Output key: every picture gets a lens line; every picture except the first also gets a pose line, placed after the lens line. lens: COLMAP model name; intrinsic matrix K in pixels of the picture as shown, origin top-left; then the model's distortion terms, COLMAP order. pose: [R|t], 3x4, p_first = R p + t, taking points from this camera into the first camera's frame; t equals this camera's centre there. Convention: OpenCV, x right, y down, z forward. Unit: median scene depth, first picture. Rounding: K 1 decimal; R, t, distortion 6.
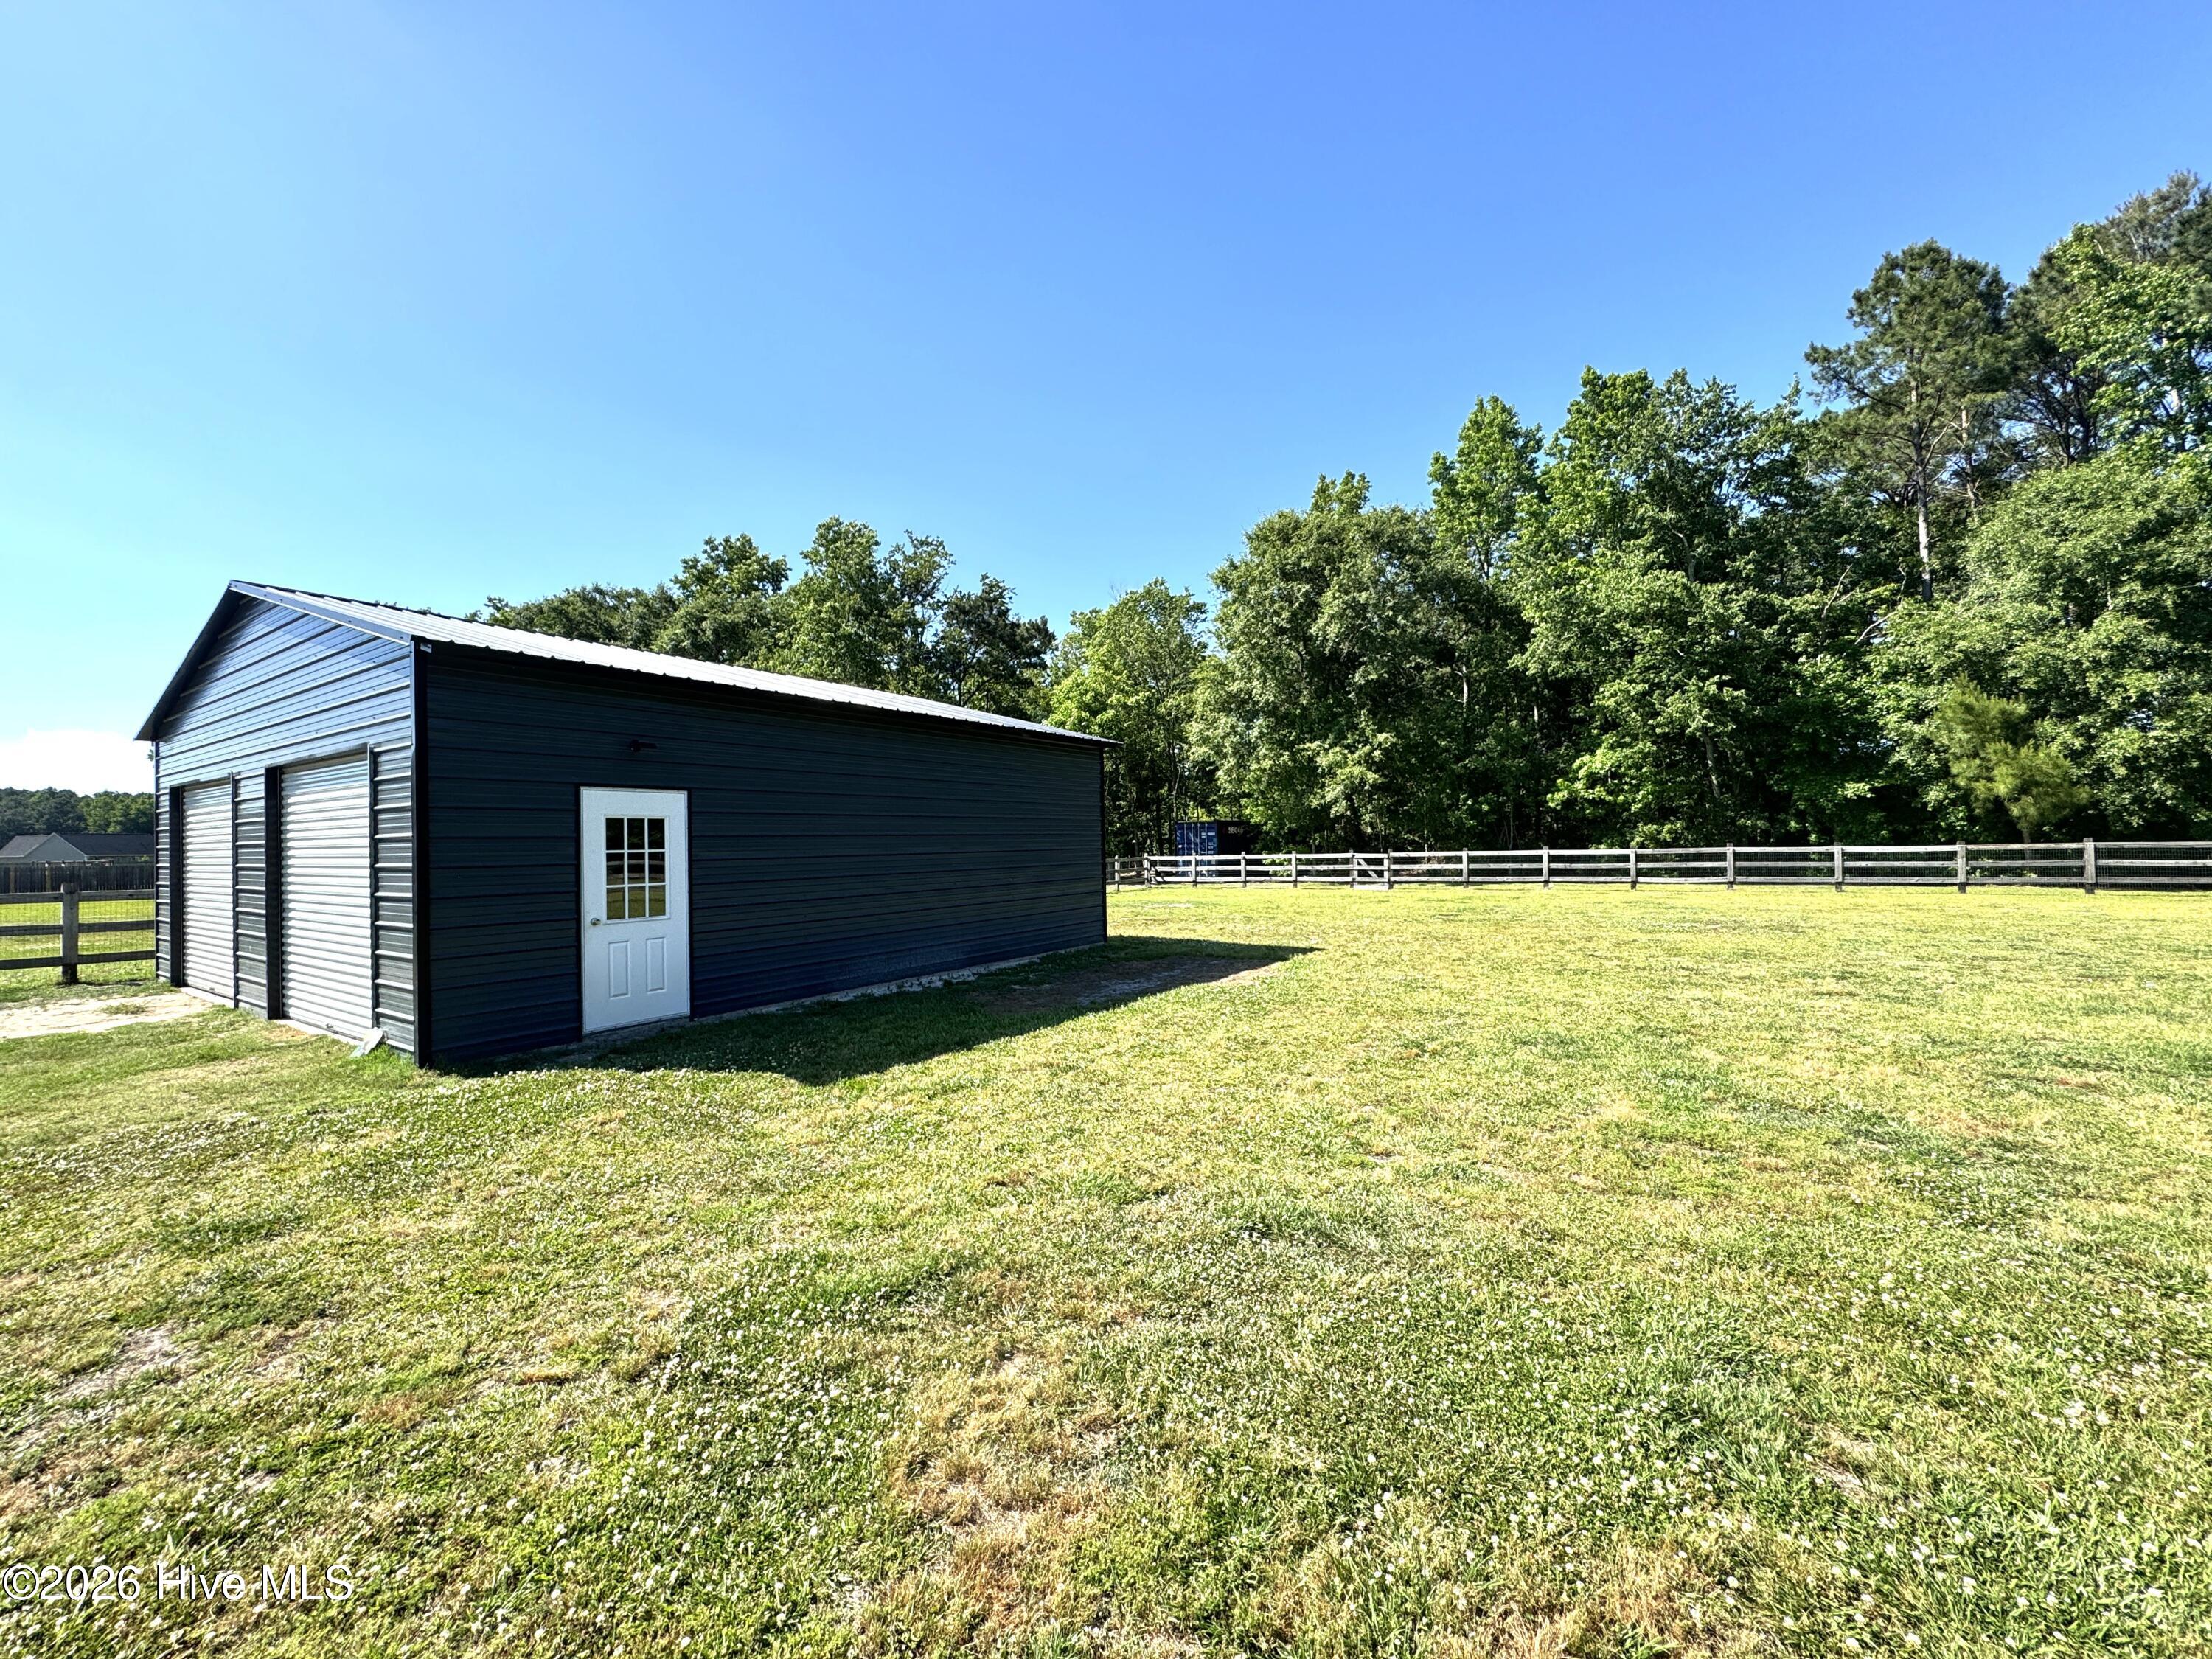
lens RADIAL K [[855.3, 0, 1106.0], [0, 855.3, 829.5], [0, 0, 1]] dist [-0.000521, -0.000009]
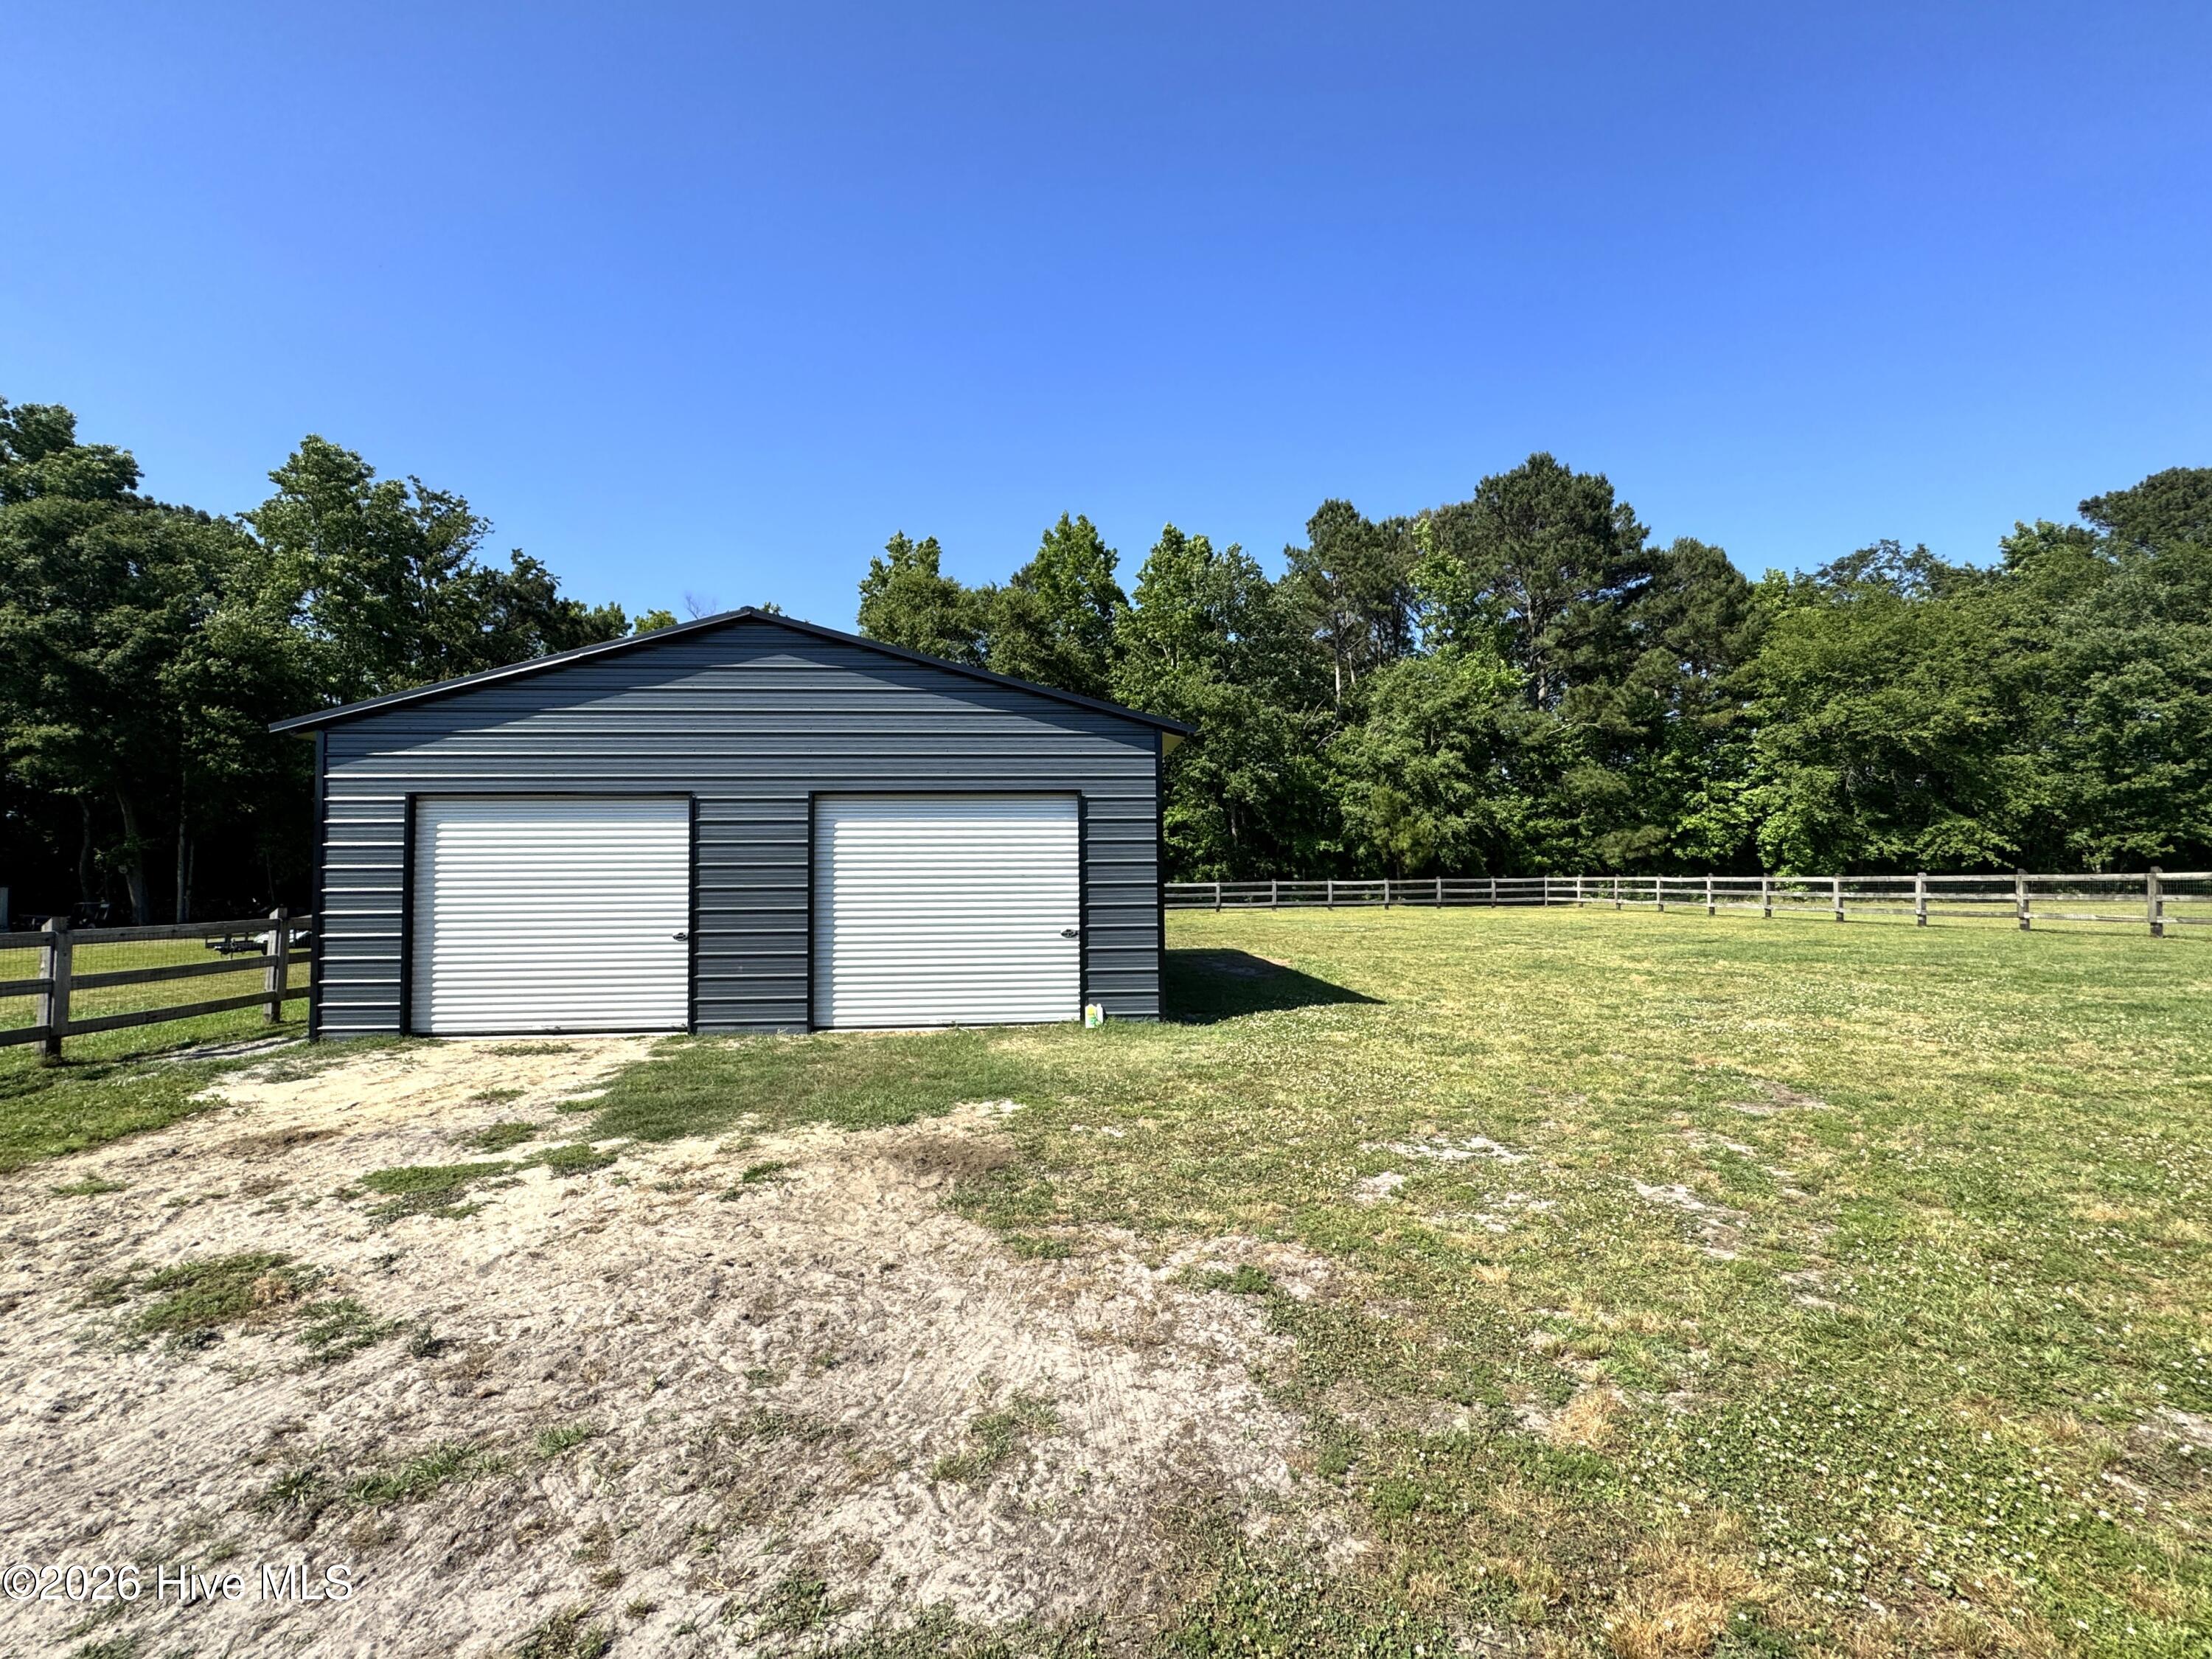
lens RADIAL K [[855.3, 0, 1106.0], [0, 855.3, 829.5], [0, 0, 1]] dist [-0.000521, -0.000009]
pose [[0.812074, 0.039946, 0.582186, -0.284110], [-0.016014, 0.998804, -0.046194, 0.003544], [-0.583335, 0.028190, 0.811742, -0.012646]]
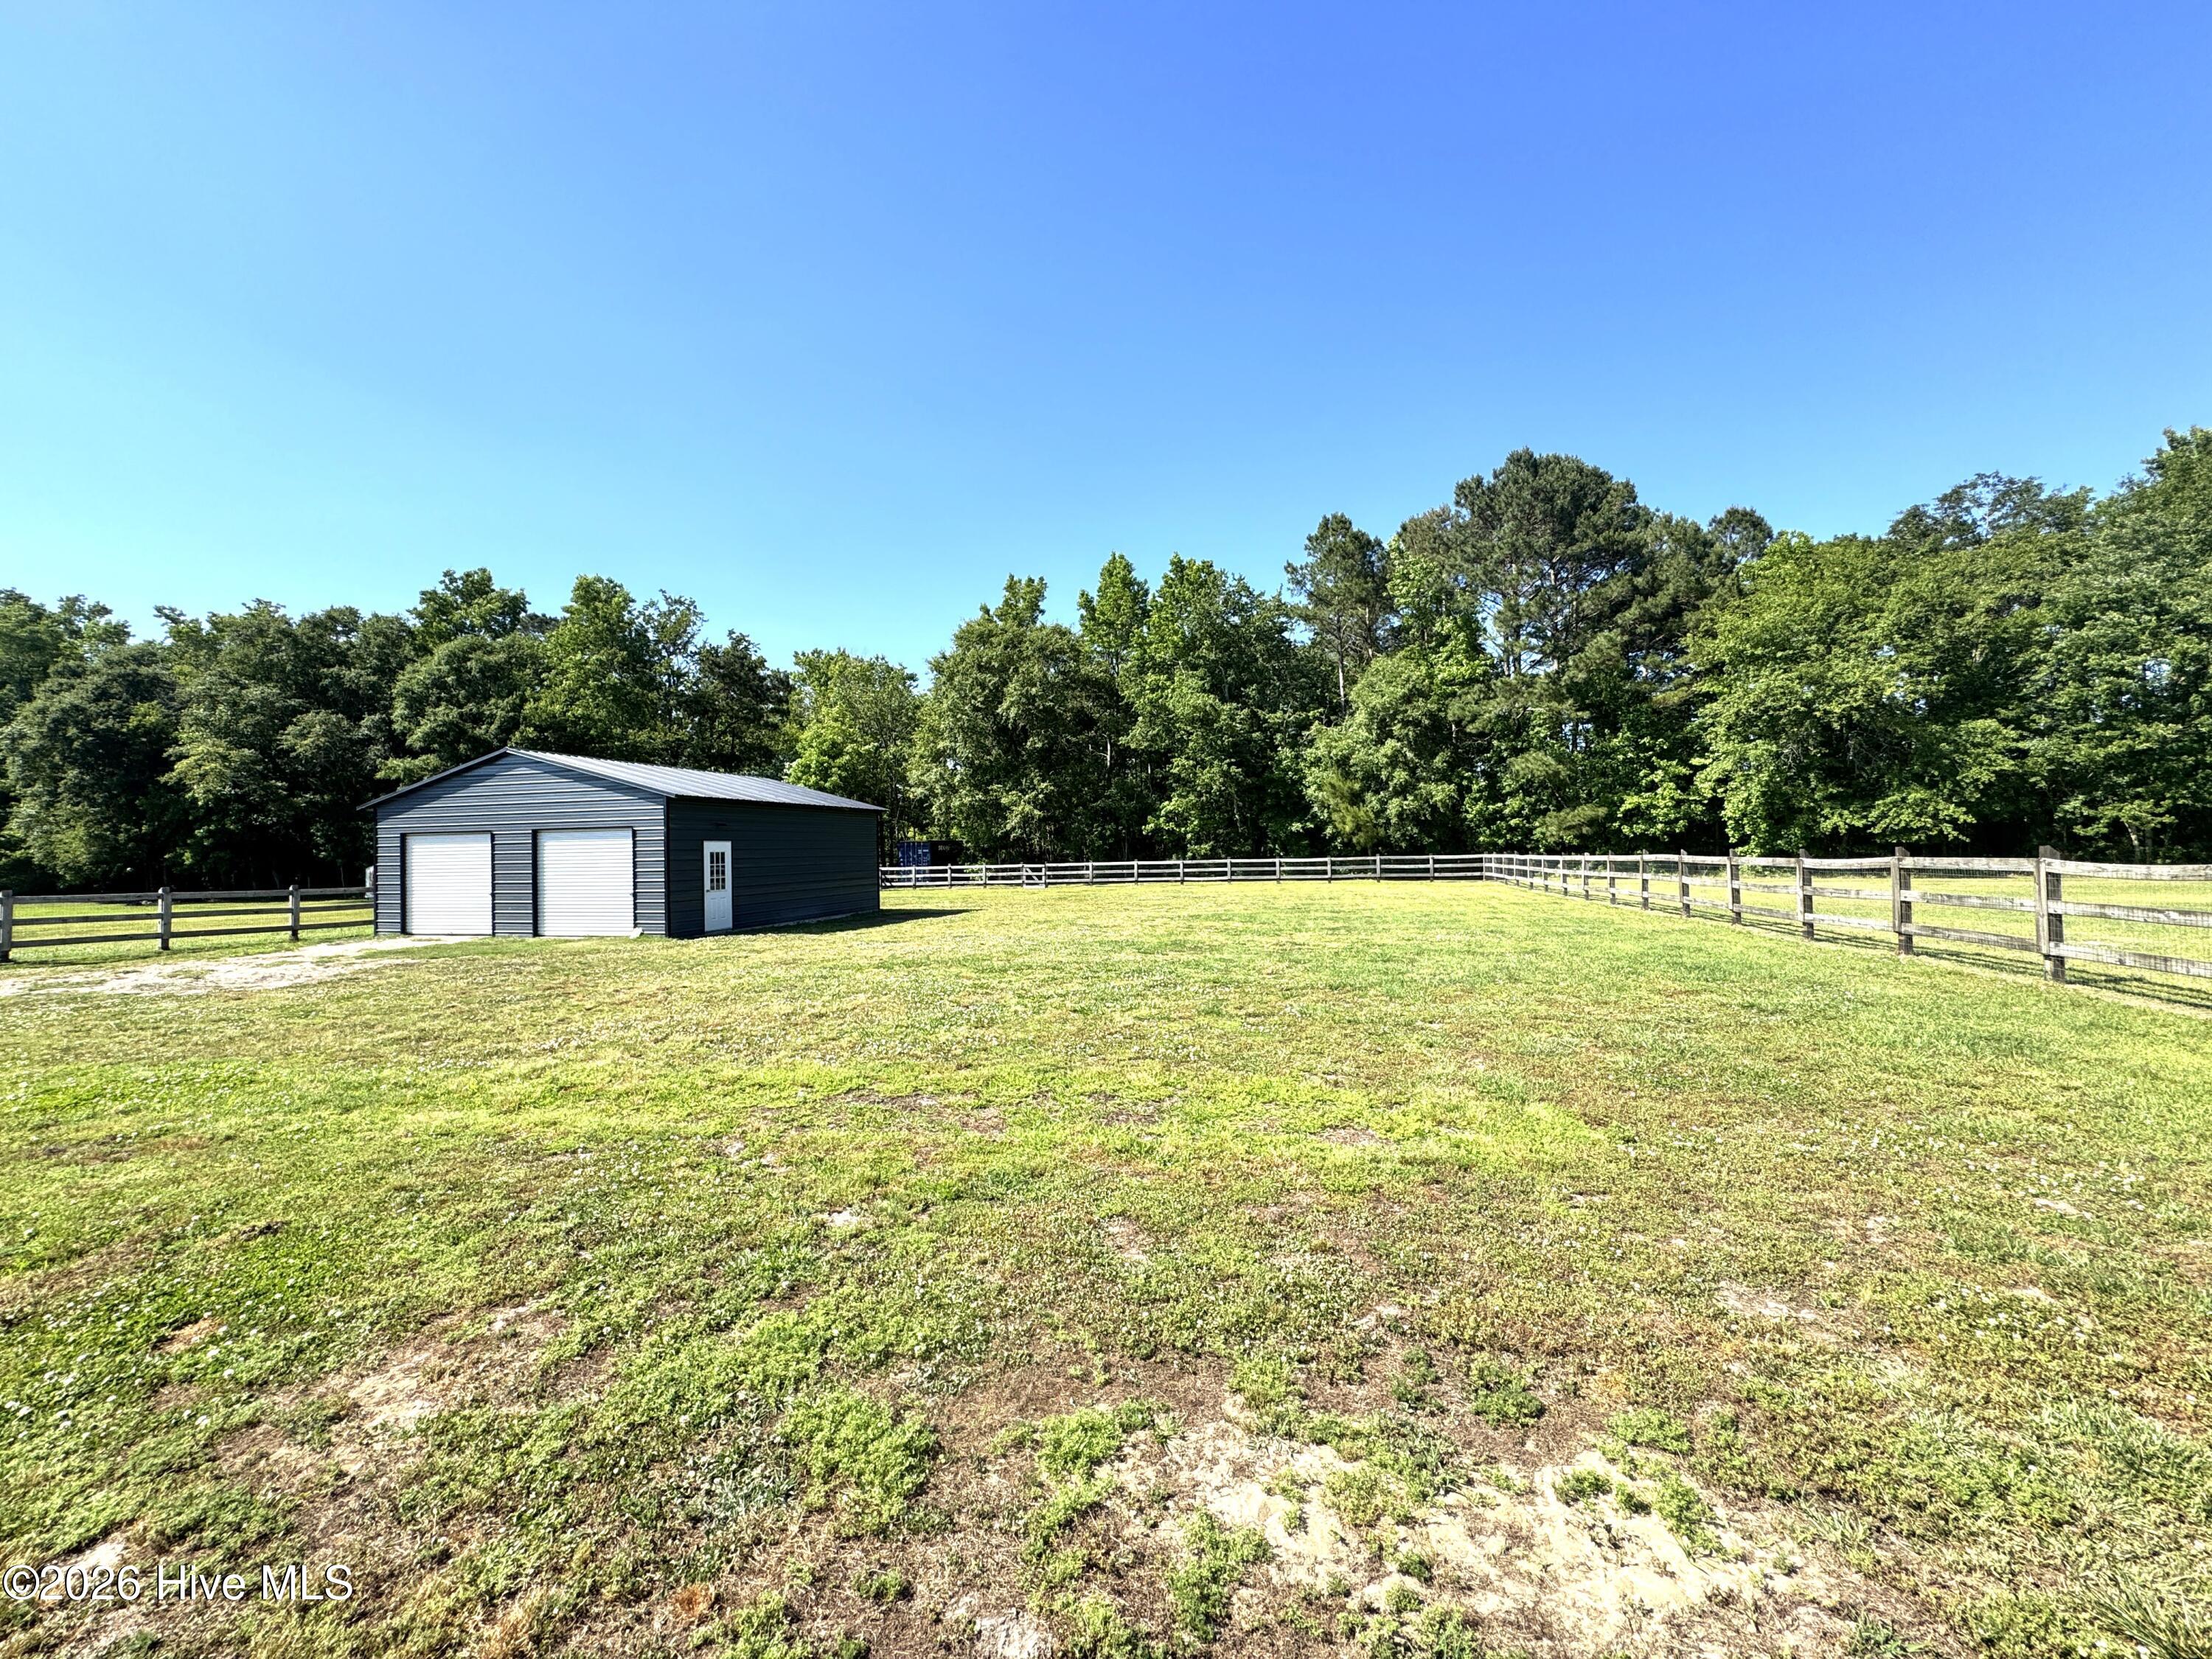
lens RADIAL K [[774.7, 0, 1077.6], [0, 774.7, 844.6], [0, 0, 1]] dist [0.000591, 0.000034]
pose [[0.948410, 0.002498, 0.317037, -0.051513], [-0.002928, 0.999995, 0.000879, -0.008412], [-0.317033, -0.001762, 0.948413, -0.323424]]
